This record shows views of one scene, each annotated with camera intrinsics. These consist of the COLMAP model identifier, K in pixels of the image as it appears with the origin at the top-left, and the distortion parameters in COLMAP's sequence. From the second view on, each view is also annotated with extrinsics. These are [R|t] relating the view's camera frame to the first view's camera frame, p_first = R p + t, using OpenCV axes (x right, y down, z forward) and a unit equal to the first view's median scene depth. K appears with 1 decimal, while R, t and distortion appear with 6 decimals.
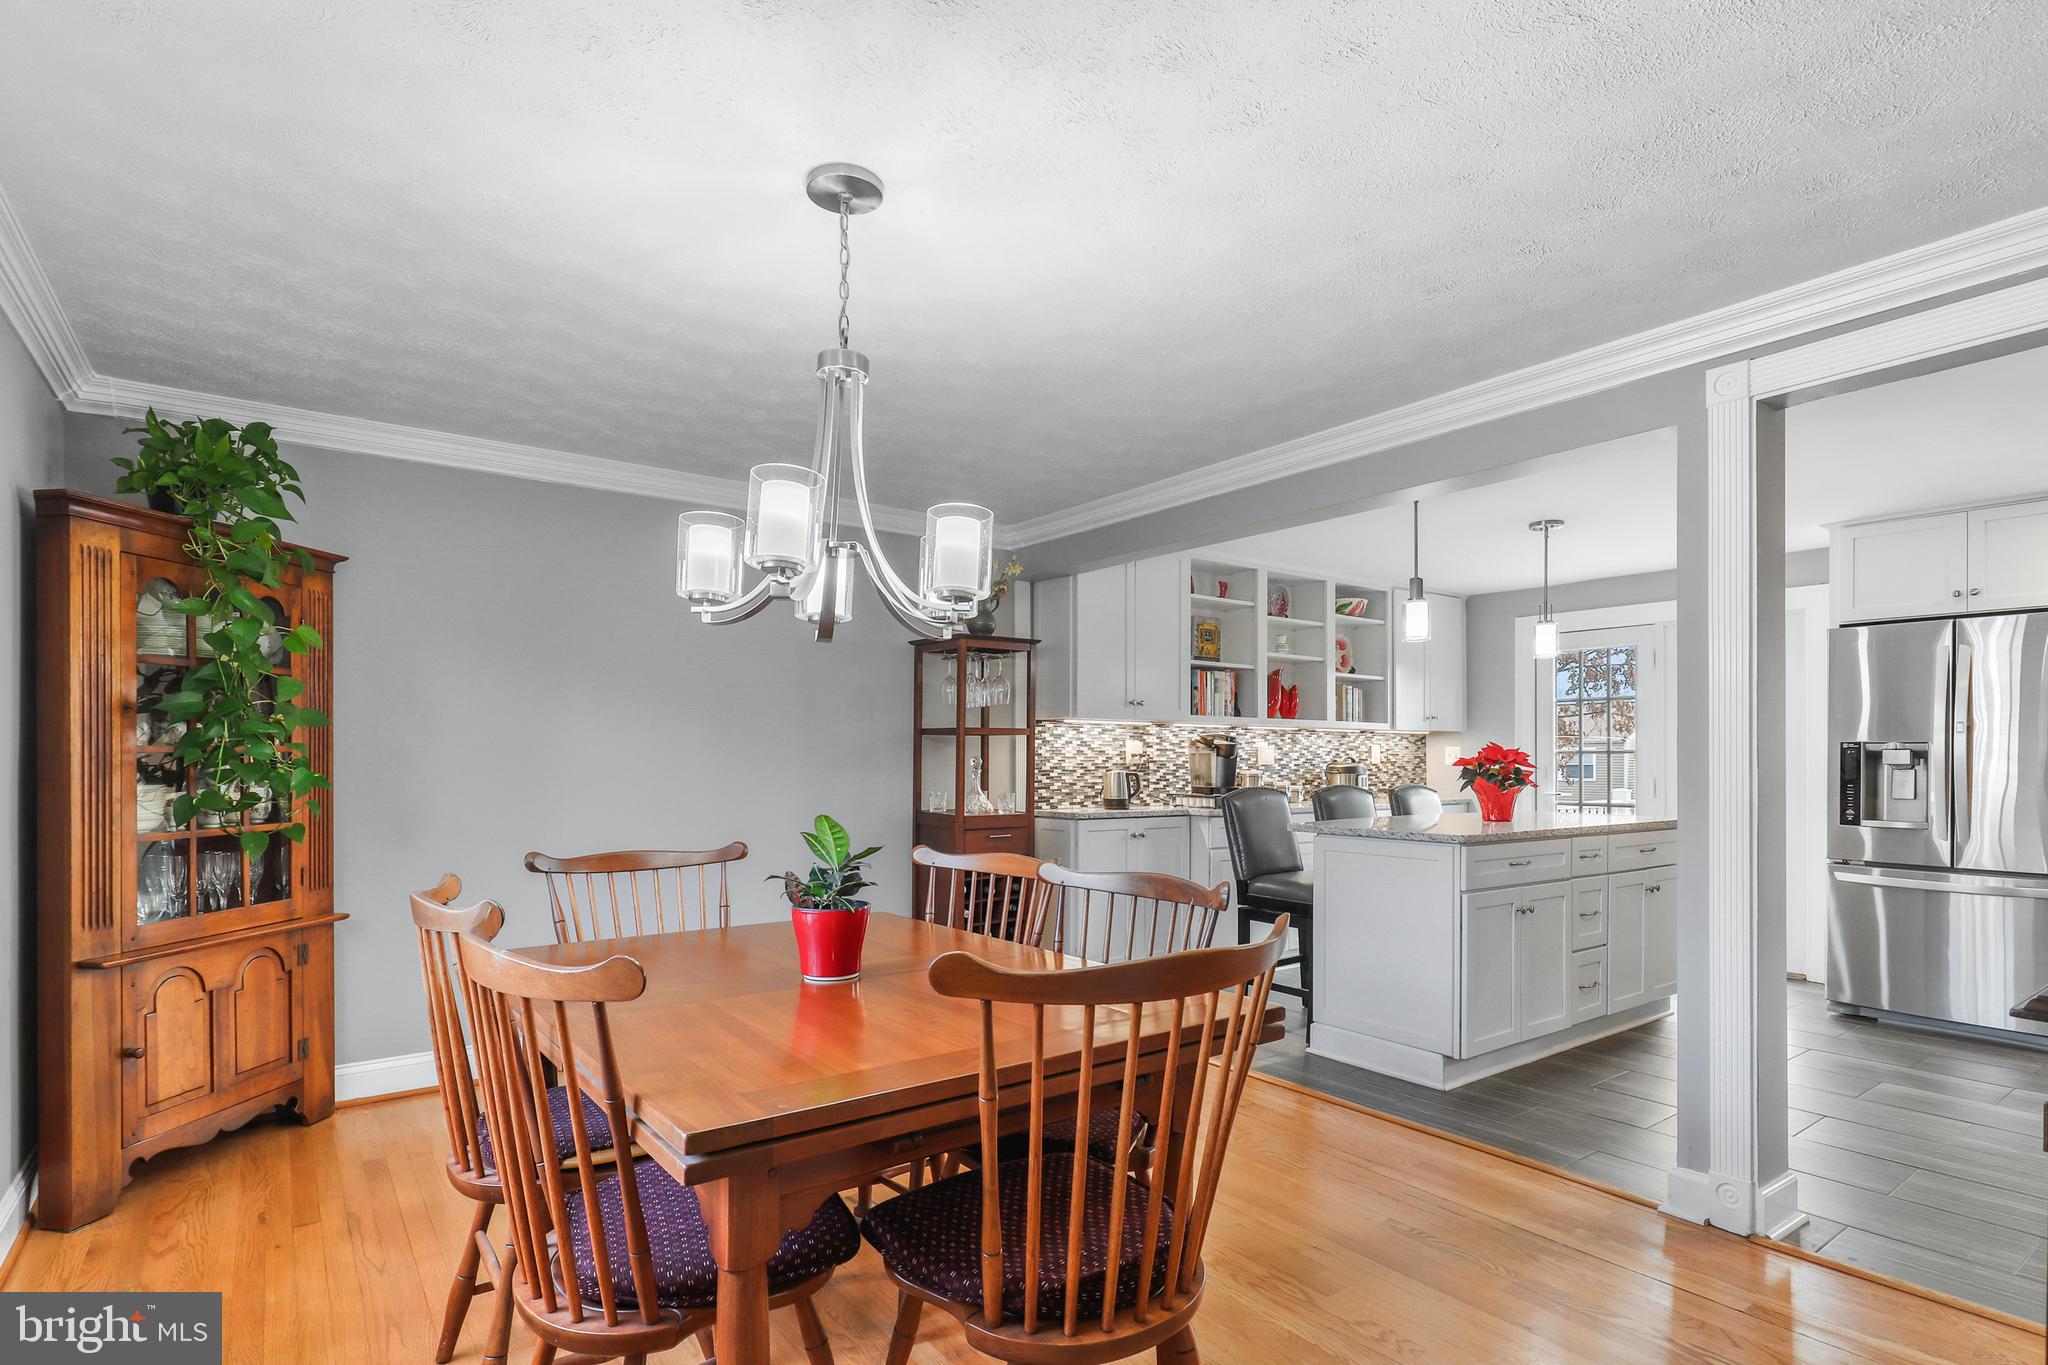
lens RADIAL K [[1029.5, 0, 1020.9], [0, 1029.5, 757.9], [0, 0, 1]] dist [-0.000840, -0.000504]
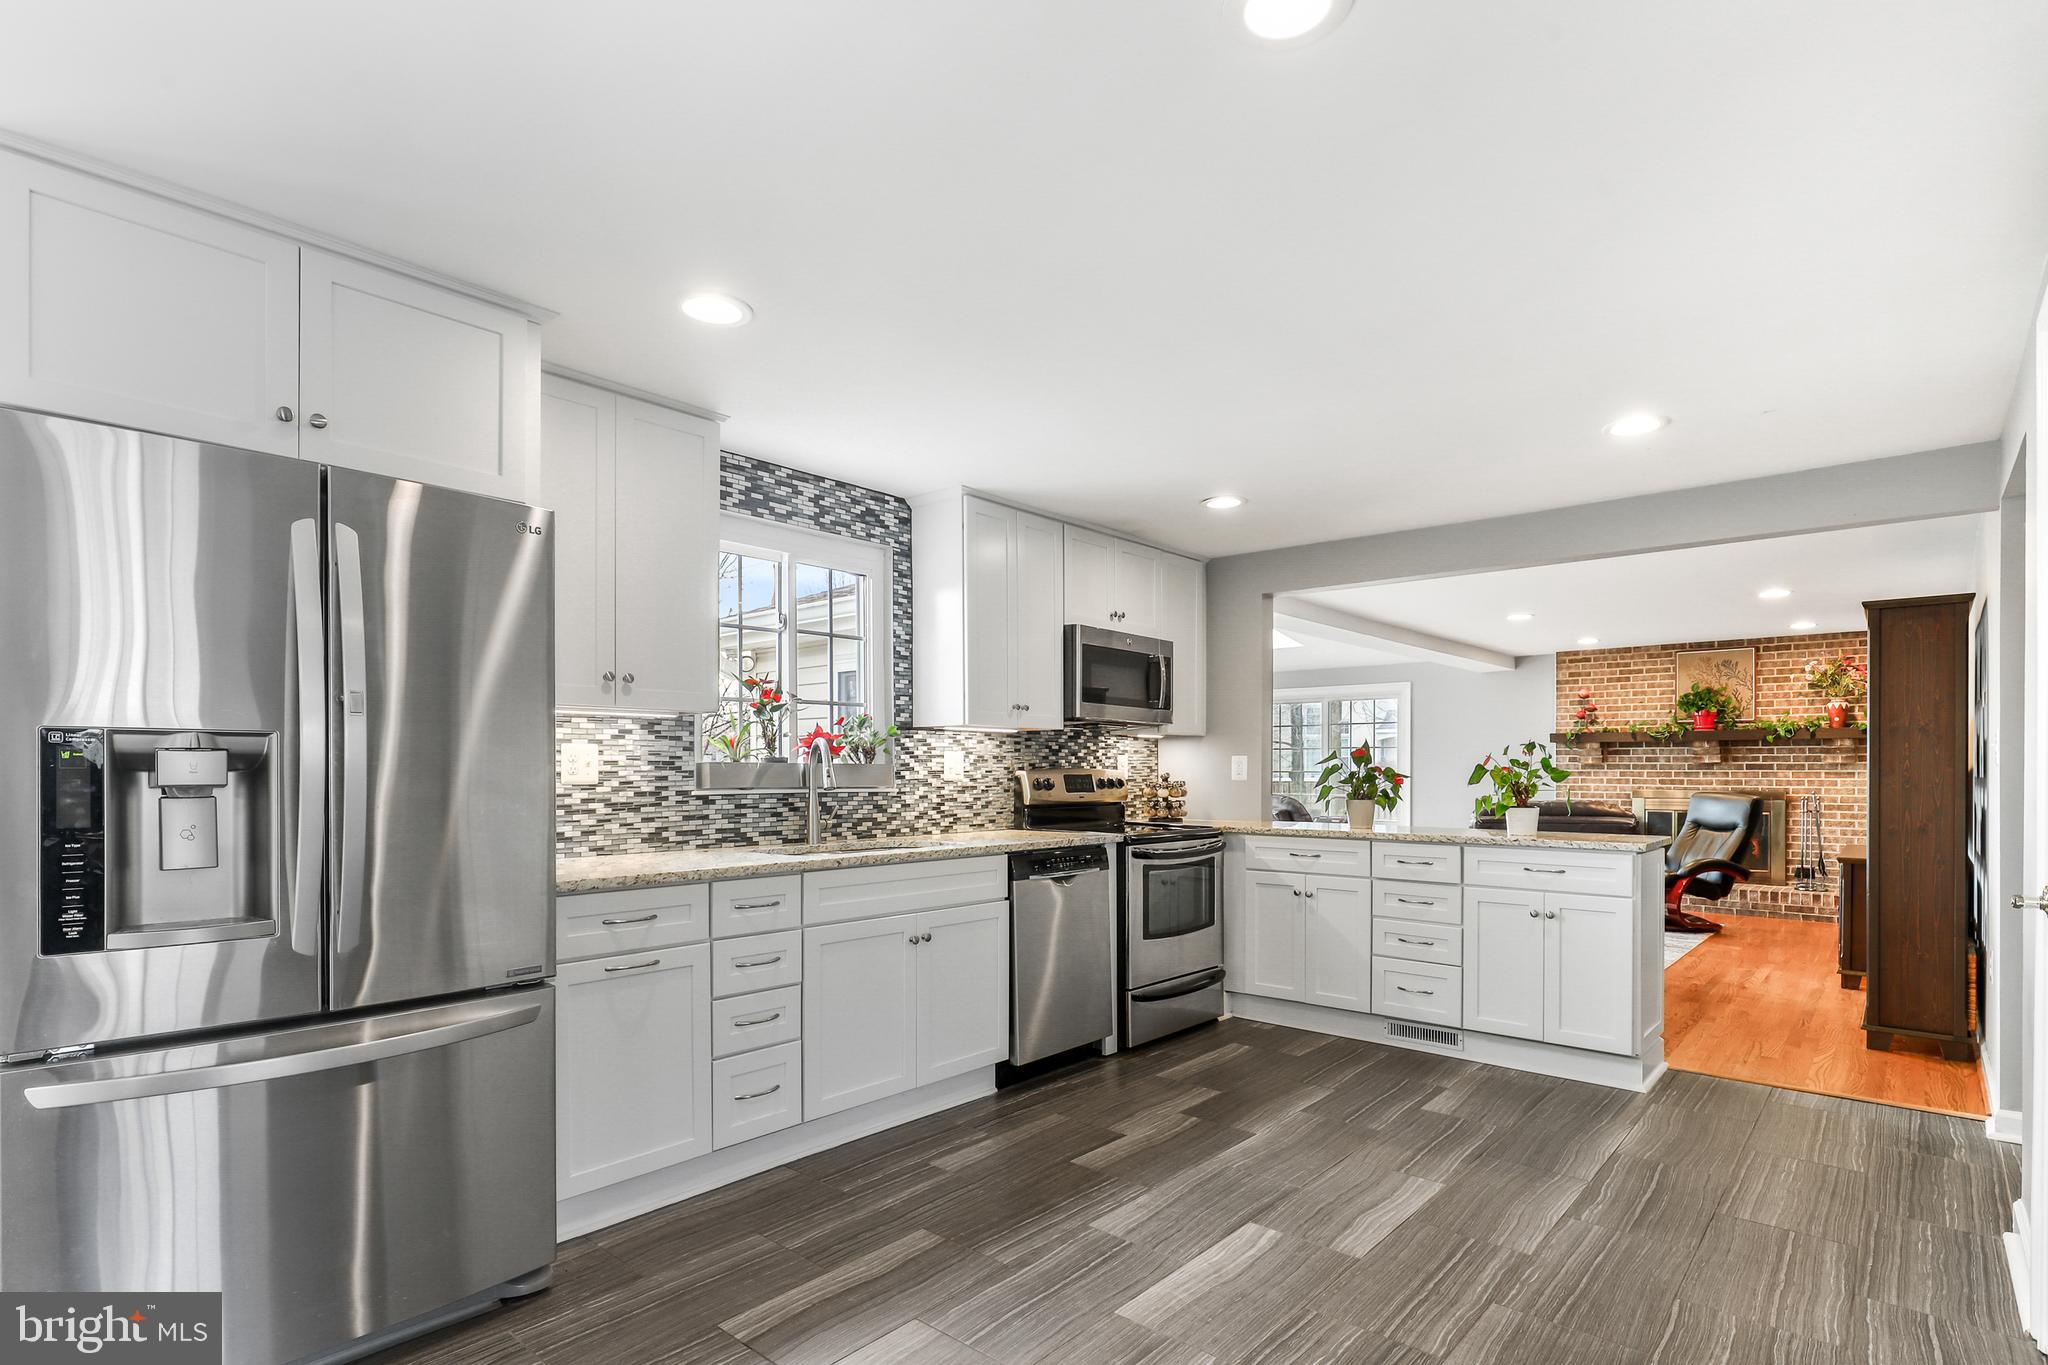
lens RADIAL K [[1029.5, 0, 1020.9], [0, 1029.5, 772.3], [0, 0, 1]] dist [-0.000840, -0.000504]
pose [[-0.214412, -0.011063, 0.976681, 0.322302], [-0.002906, 0.999939, 0.010688, -0.004183], [-0.976739, -0.000546, -0.214431, 0.645625]]
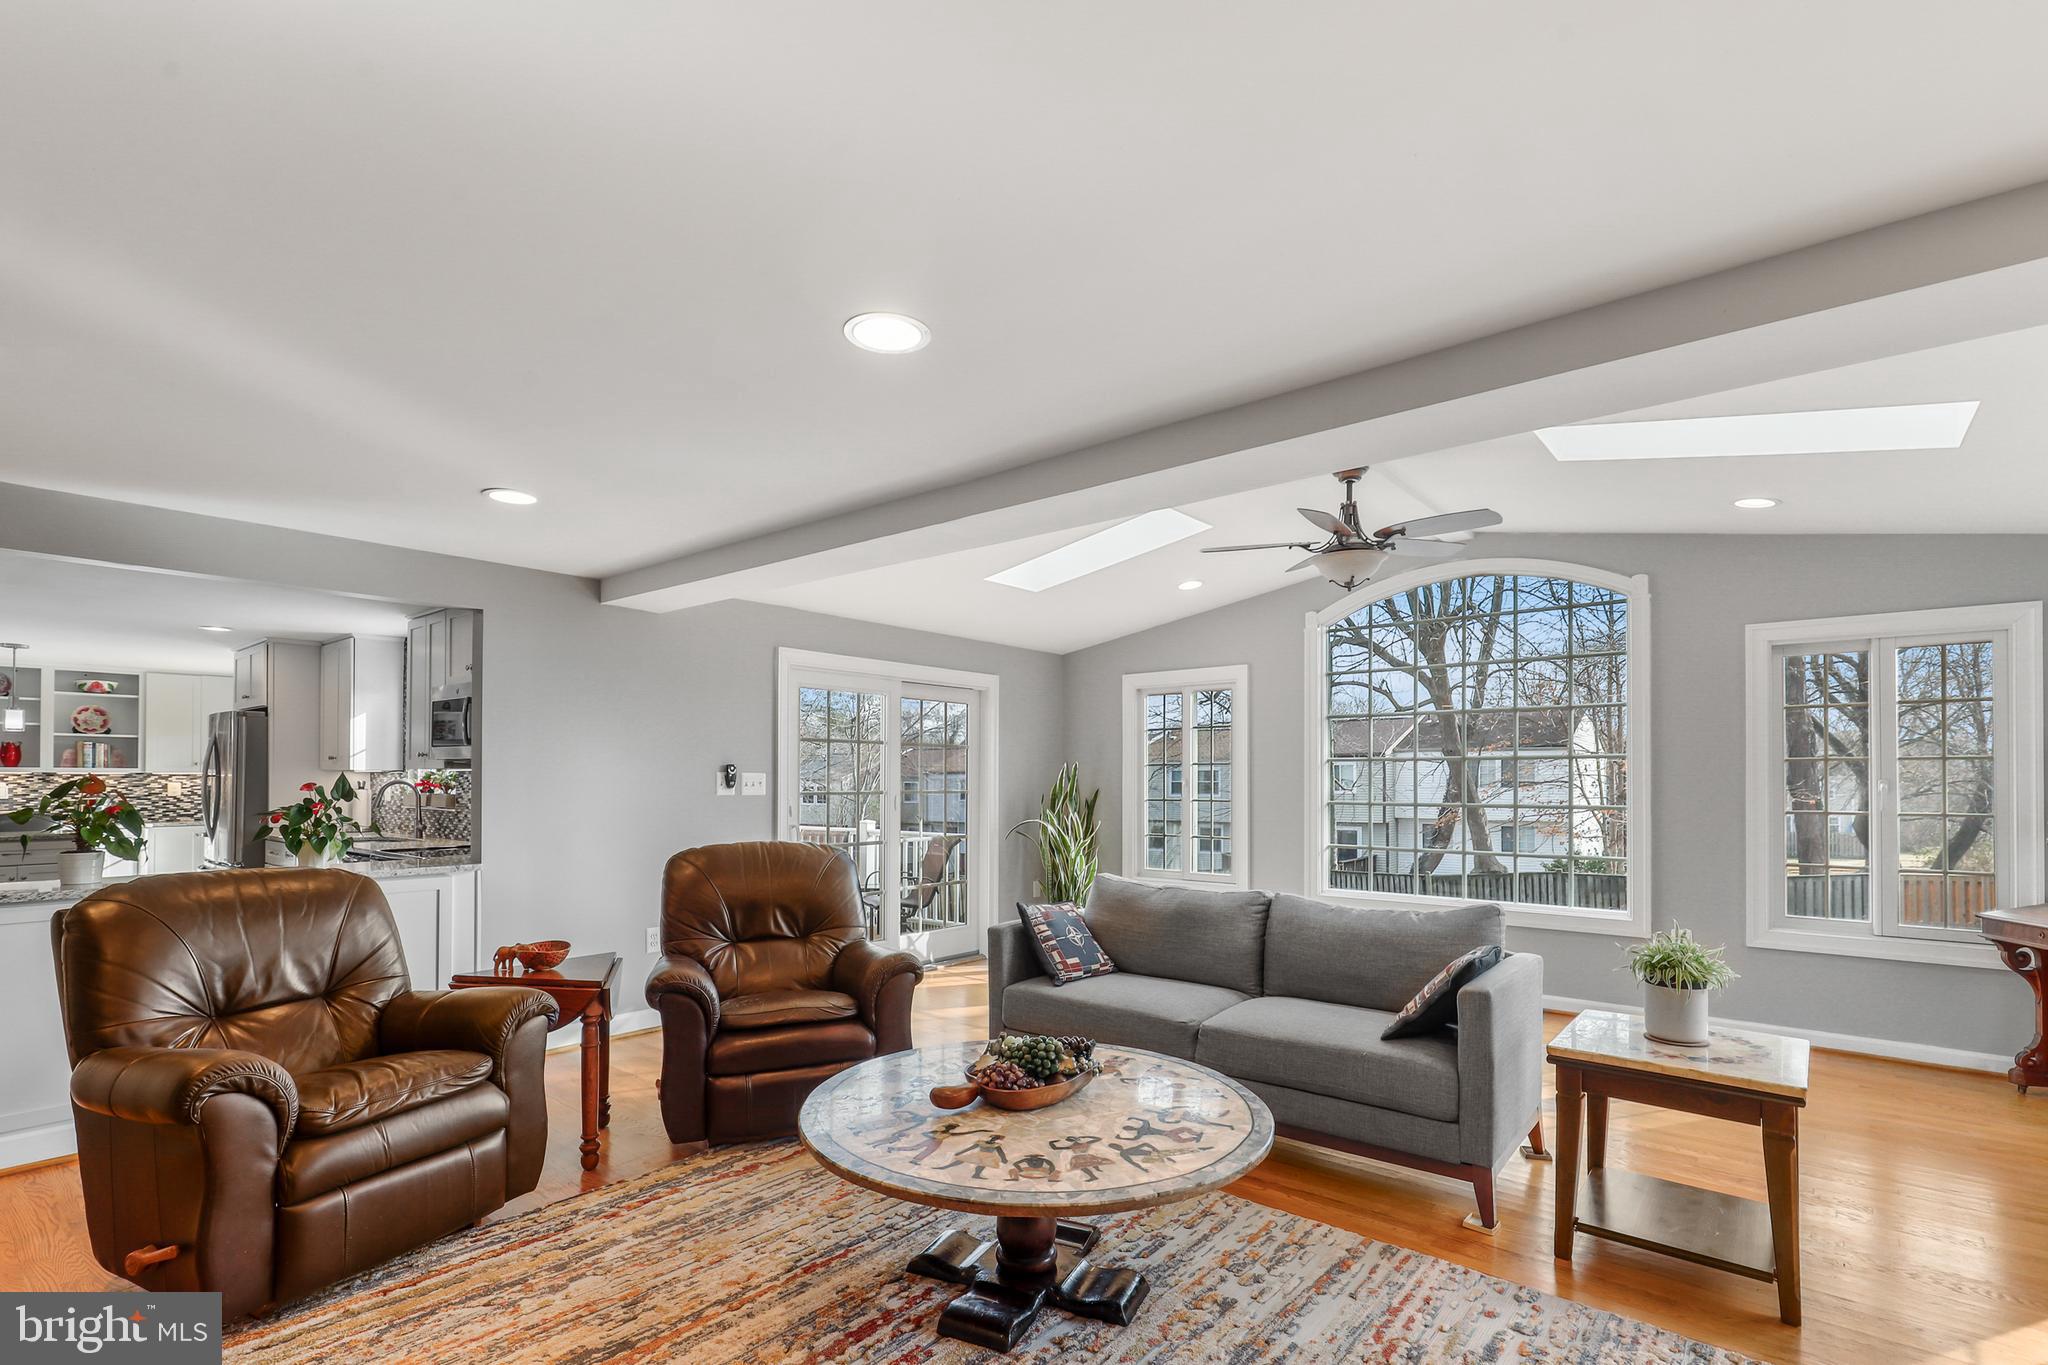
lens RADIAL K [[939.5, 0, 1004.7], [0, 939.5, 769.1], [0, 0, 1]] dist [-0.000232, 0.000383]
pose [[0.969665, -0.004030, 0.244403, 1.440873], [0.006018, 0.999955, -0.007387, -0.018910], [-0.244362, 0.008633, 0.969646, -0.652159]]
